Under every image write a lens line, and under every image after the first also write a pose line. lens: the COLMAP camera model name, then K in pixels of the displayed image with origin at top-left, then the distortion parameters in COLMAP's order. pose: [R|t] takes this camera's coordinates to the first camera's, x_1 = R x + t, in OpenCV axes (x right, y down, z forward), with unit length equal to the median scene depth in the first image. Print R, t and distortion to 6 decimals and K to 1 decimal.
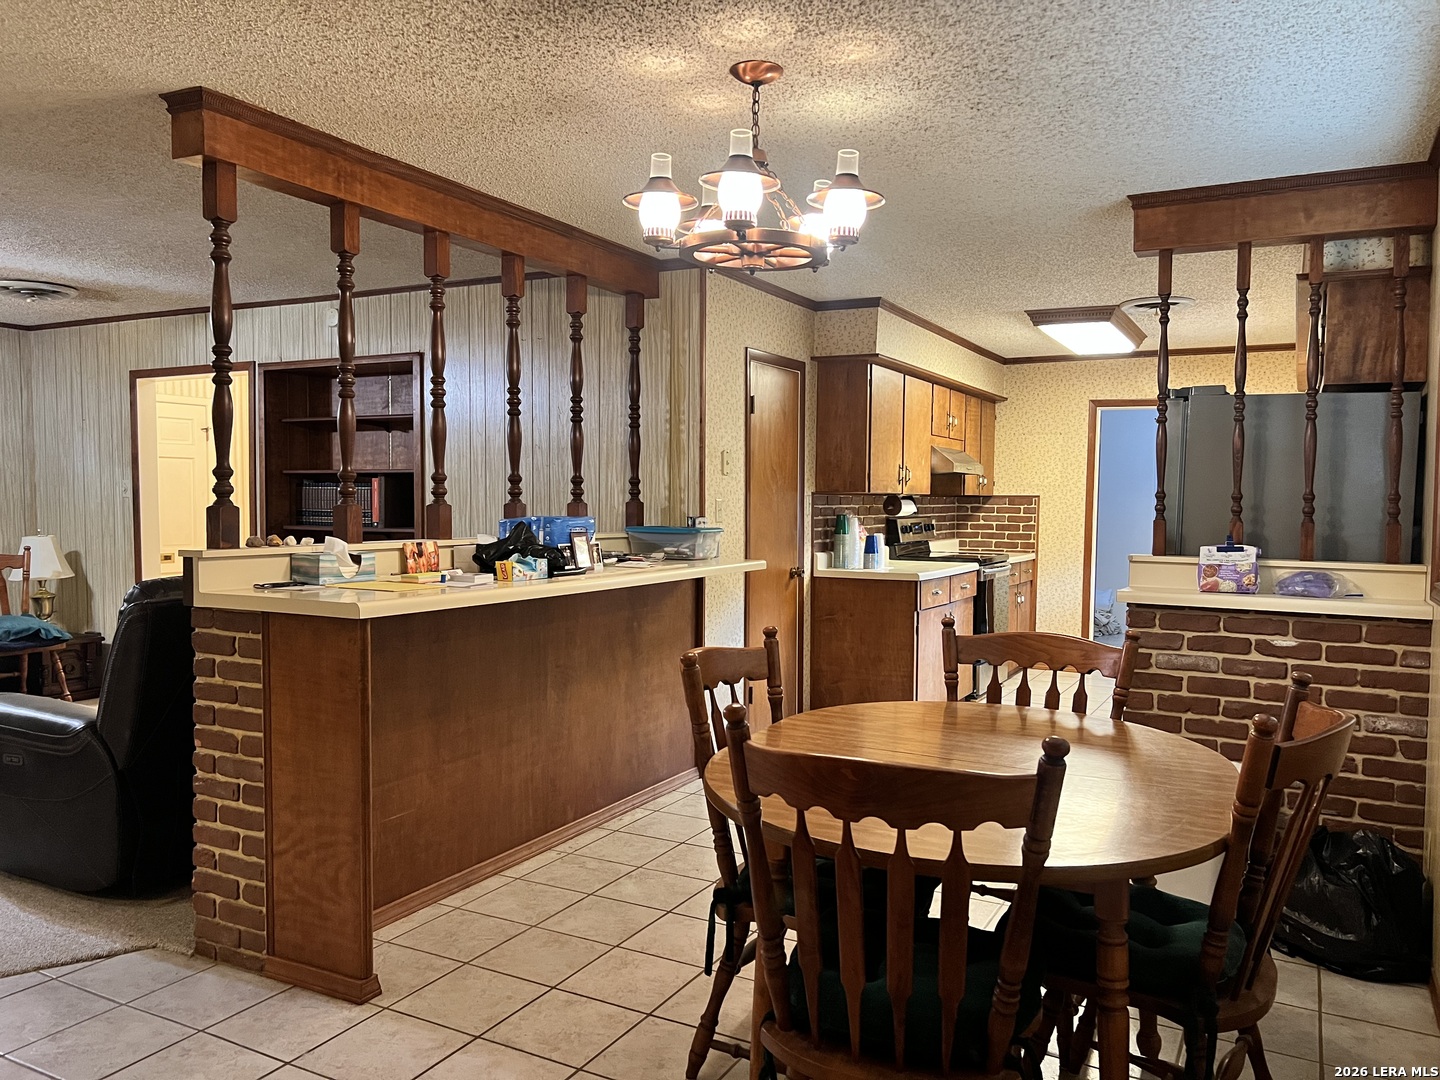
lens RADIAL K [[1092.2, 0, 713.5], [0, 1092.2, 547.0], [0, 0, 1]] dist [0.061835, -0.067416]
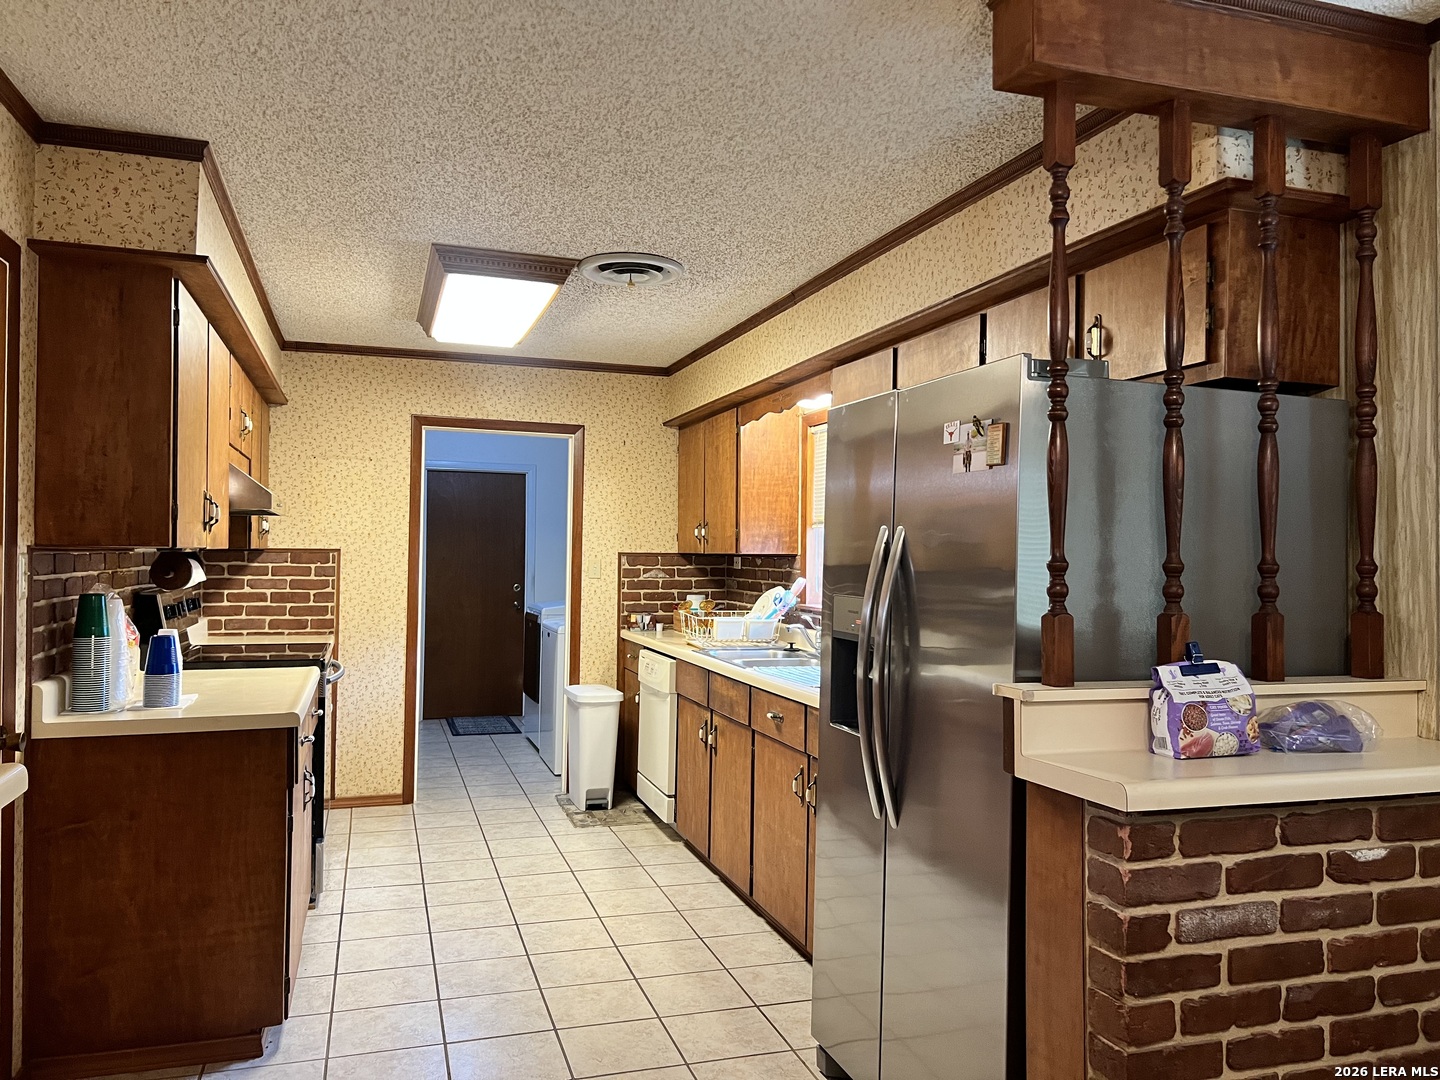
lens RADIAL K [[1092.2, 0, 730.5], [0, 1092.2, 537.5], [0, 0, 1]] dist [0.061835, -0.067416]
pose [[0.689169, 0.007918, 0.724557, -0.038137], [0.028884, 0.998845, -0.038389, -0.028981], [-0.724025, 0.047384, 0.688145, 0.498530]]
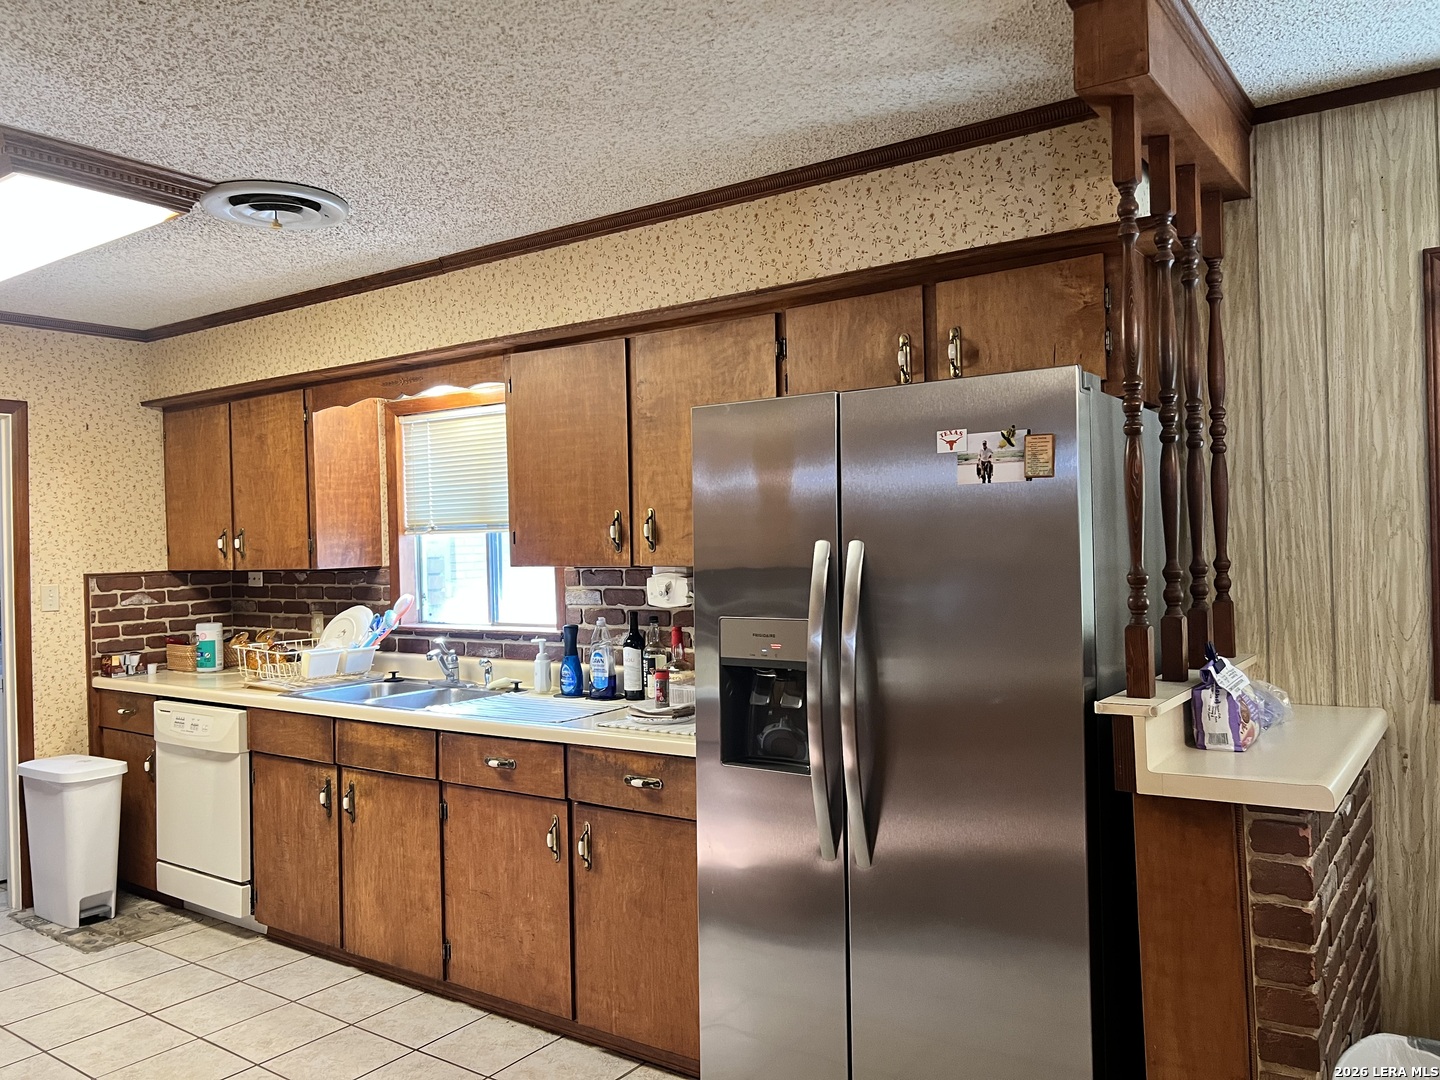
lens RADIAL K [[1092.2, 0, 741.3], [0, 1092.2, 538.5], [0, 0, 1]] dist [0.061835, -0.067416]
pose [[0.127224, -0.015194, 0.991758, -0.077483], [0.073954, 0.997245, 0.005791, -0.052903], [-0.989113, 0.072608, 0.127997, 0.726323]]
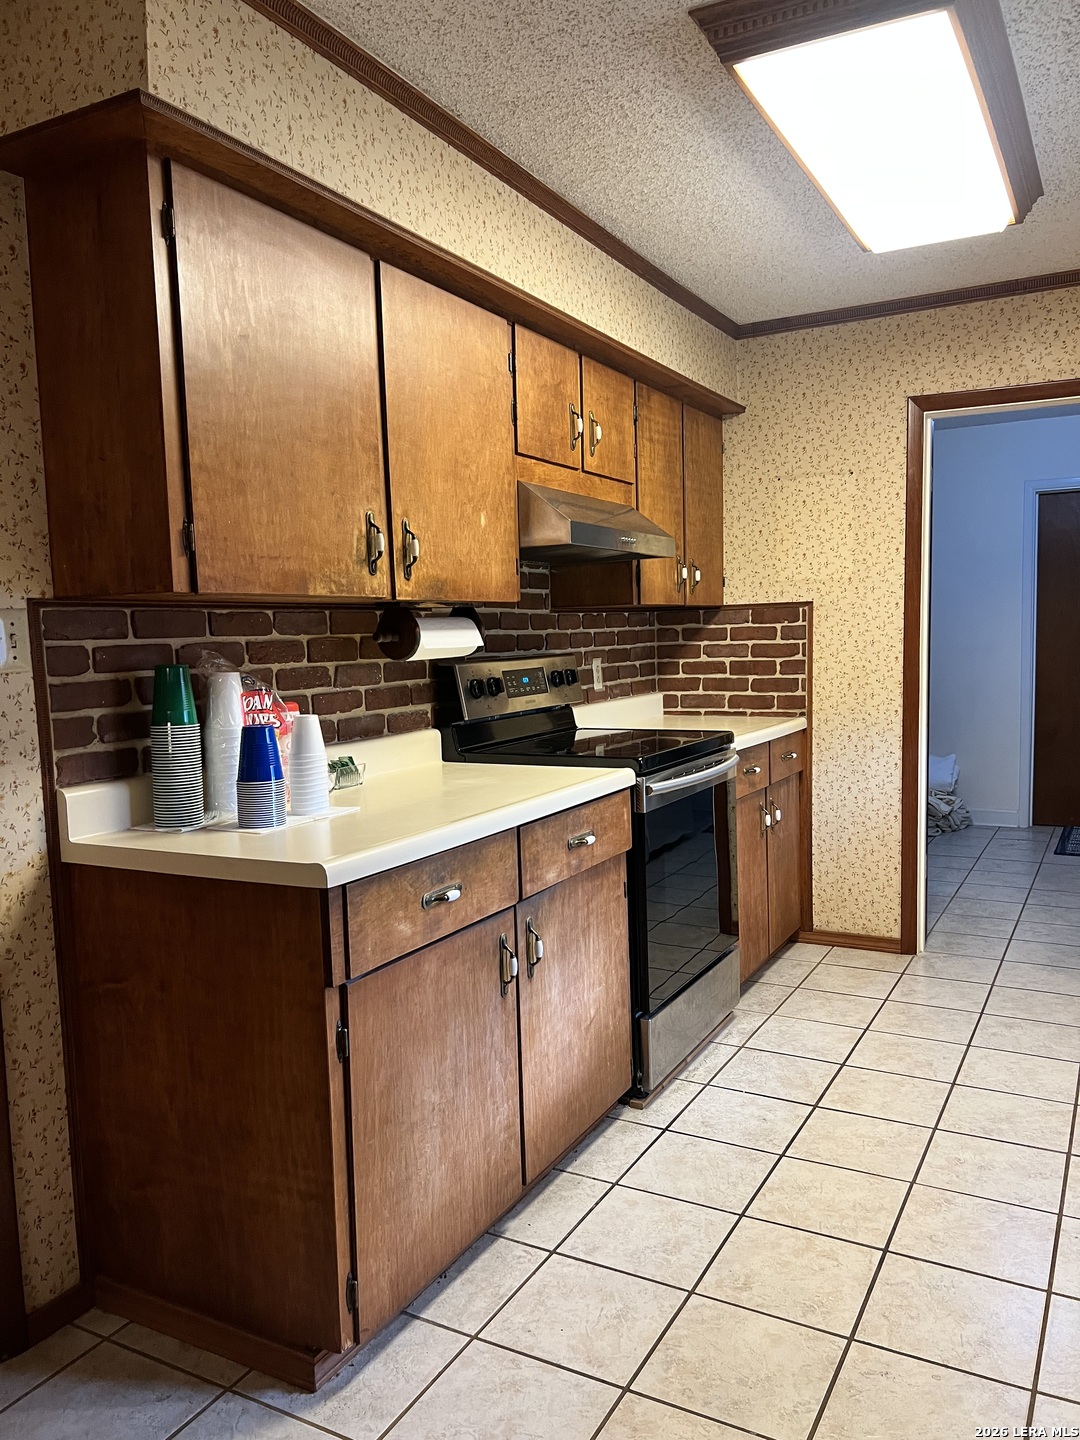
lens RADIAL K [[1092.2, 0, 547.7], [0, 1092.2, 731.5], [0, 0, 1]] dist [0.061835, -0.067416]
pose [[0.999298, -0.037461, -0.000217, 0.241792], [0.037429, 0.998191, 0.047058, -0.021843], [-0.001546, -0.047033, 0.998892, 0.690785]]
